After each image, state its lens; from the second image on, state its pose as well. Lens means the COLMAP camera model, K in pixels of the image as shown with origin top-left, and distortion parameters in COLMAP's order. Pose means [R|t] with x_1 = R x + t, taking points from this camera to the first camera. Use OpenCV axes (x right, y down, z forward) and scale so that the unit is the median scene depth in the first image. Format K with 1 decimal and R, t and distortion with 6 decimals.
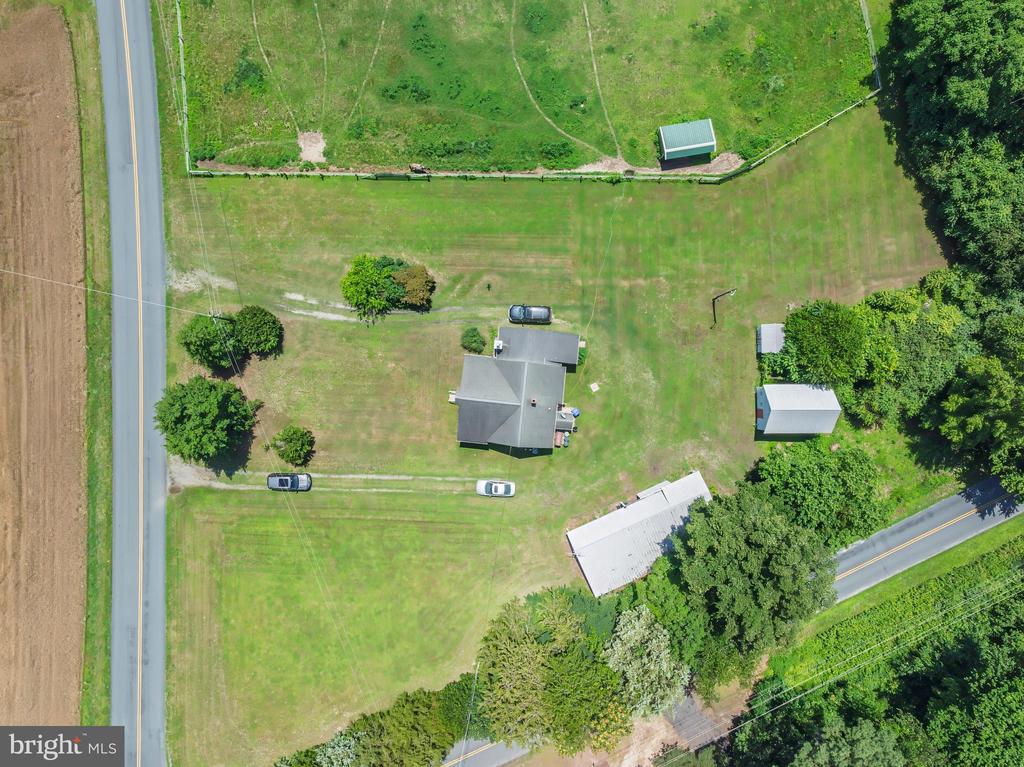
lens RADIAL K [[731.5, 0, 514.5], [0, 731.5, 384.0], [0, 0, 1]] dist [-0.019988, 0.004515]
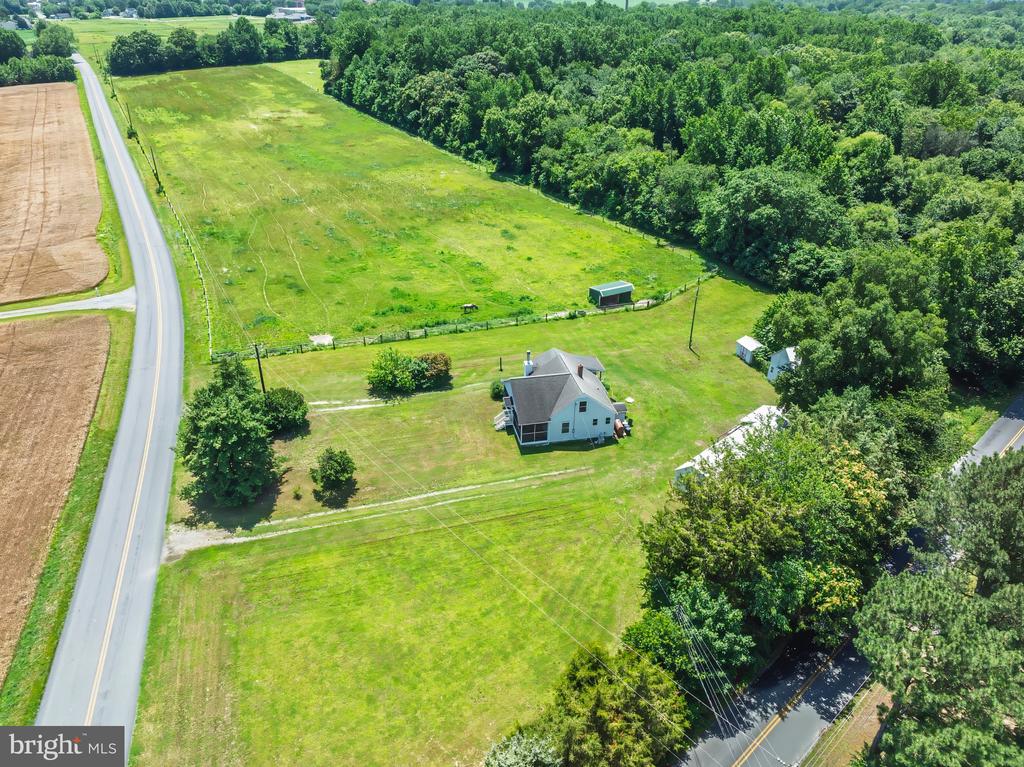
lens RADIAL K [[731.5, 0, 509.2], [0, 731.5, 382.9], [0, 0, 1]] dist [-0.019988, 0.004515]
pose [[0.953081, -0.134888, 0.271001, -0.318502], [0.302430, 0.463156, -0.833080, 0.780463], [-0.013144, 0.875952, 0.482219, 0.487436]]
